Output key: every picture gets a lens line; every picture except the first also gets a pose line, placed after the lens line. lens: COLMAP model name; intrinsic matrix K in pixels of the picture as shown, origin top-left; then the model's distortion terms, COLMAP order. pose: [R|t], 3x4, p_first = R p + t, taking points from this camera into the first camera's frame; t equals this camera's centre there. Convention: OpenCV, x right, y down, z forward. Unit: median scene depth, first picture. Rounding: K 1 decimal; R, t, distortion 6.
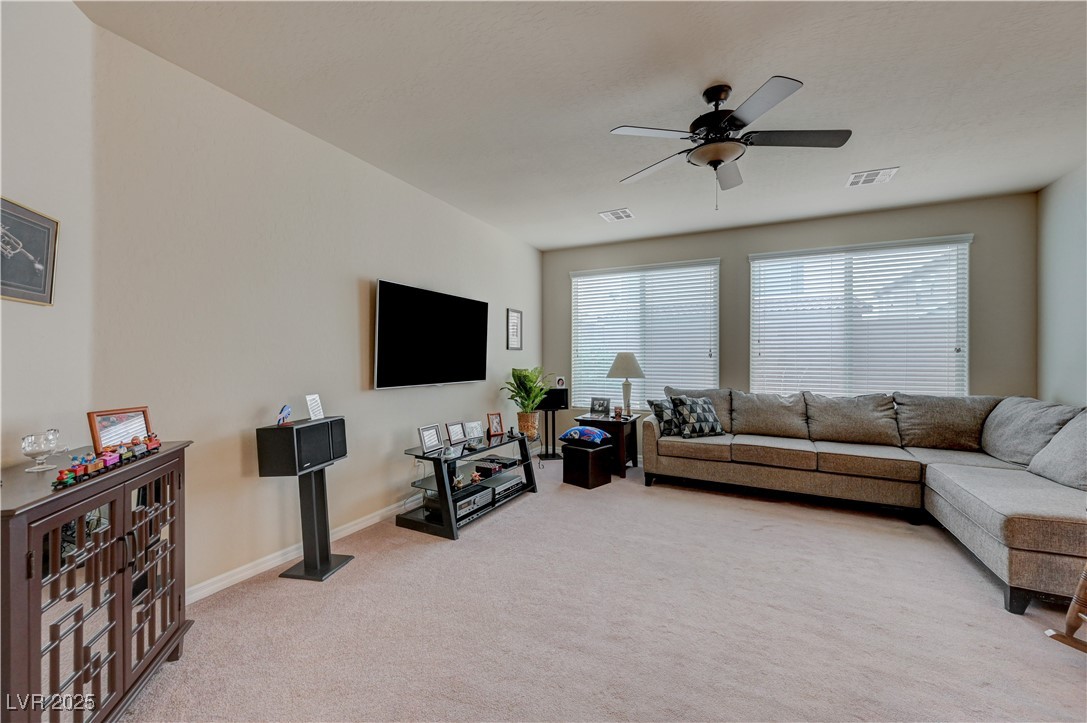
lens RADIAL K [[429.3, 0, 545.2], [0, 429.3, 357.6], [0, 0, 1]] dist [-0.001783, -0.000002]
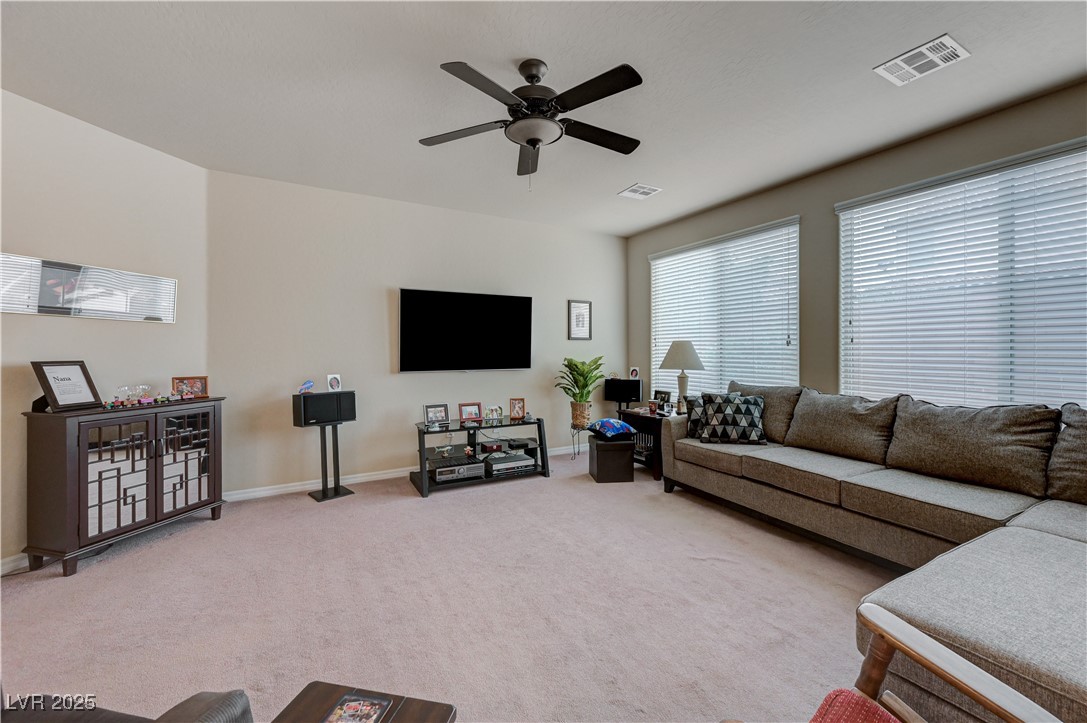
lens RADIAL K [[429.3, 0, 545.2], [0, 429.3, 357.6], [0, 0, 1]] dist [-0.001783, -0.000002]
pose [[0.827472, 0.006061, -0.561474, 0.537885], [0.004844, 0.999827, 0.017933, 0.006095], [0.561486, -0.017559, 0.827300, 0.137638]]
